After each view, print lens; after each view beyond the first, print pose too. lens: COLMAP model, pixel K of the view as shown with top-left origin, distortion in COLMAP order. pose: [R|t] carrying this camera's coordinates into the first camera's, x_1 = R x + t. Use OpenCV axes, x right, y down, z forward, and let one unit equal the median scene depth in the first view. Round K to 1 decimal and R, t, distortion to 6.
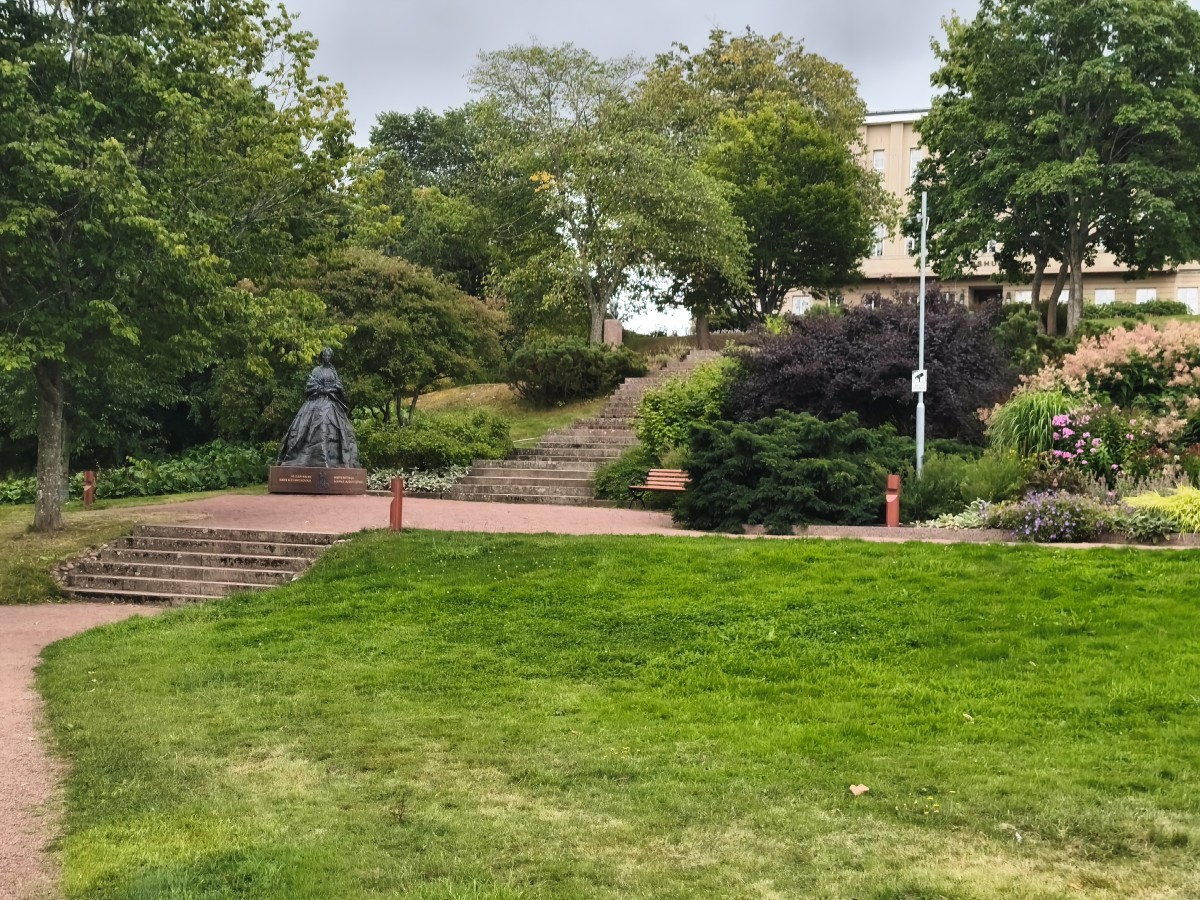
lens RADIAL K [[1636.5, 0, 591.1], [0, 1636.5, 451.3], [0, 0, 1]] dist [0.083910, 0.000000]
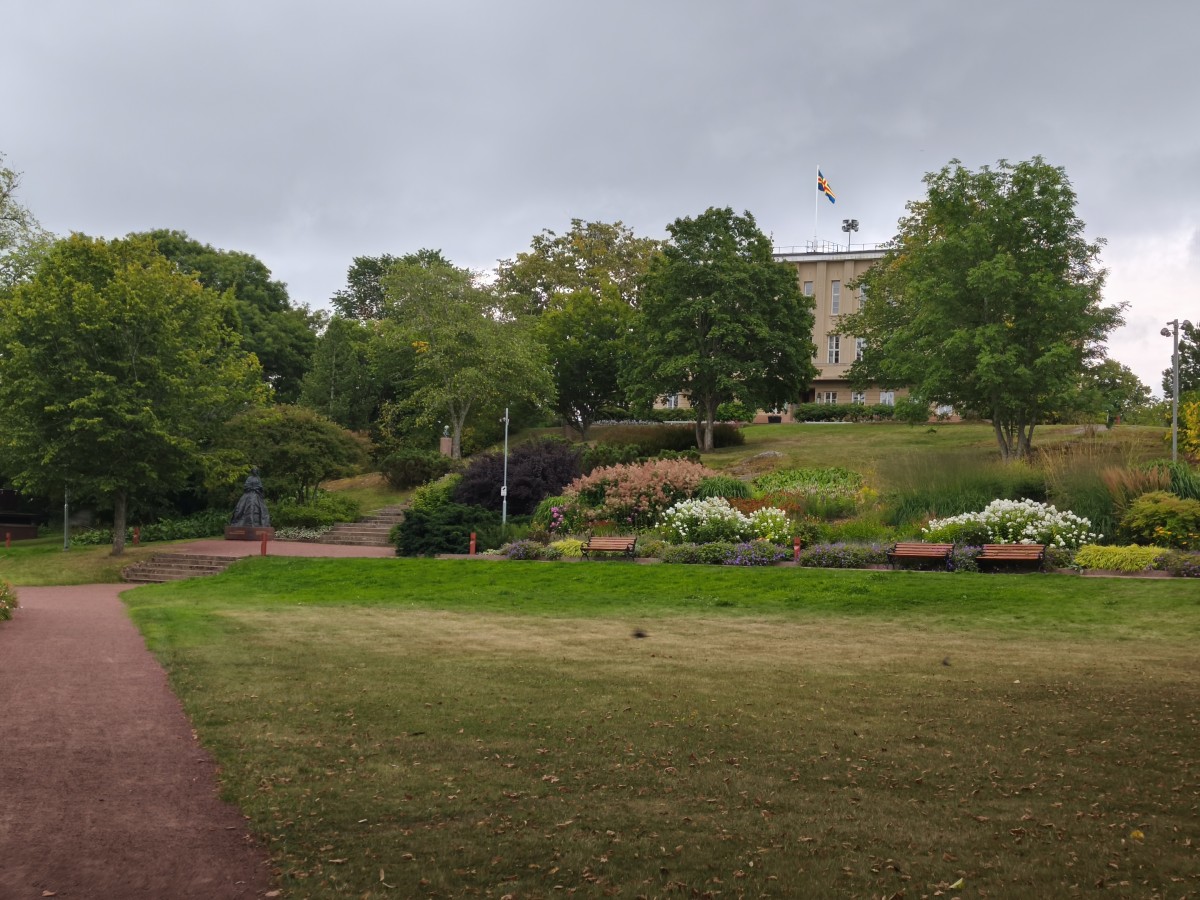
lens RADIAL K [[1636.5, 0, 600.2], [0, 1636.5, 443.2], [0, 0, 1]] dist [0.083910, 0.000000]
pose [[0.999751, 0.004781, -0.021793, 0.305921], [-0.005521, 0.999406, -0.034020, -0.026192], [0.021618, 0.034131, 0.999184, -1.003824]]
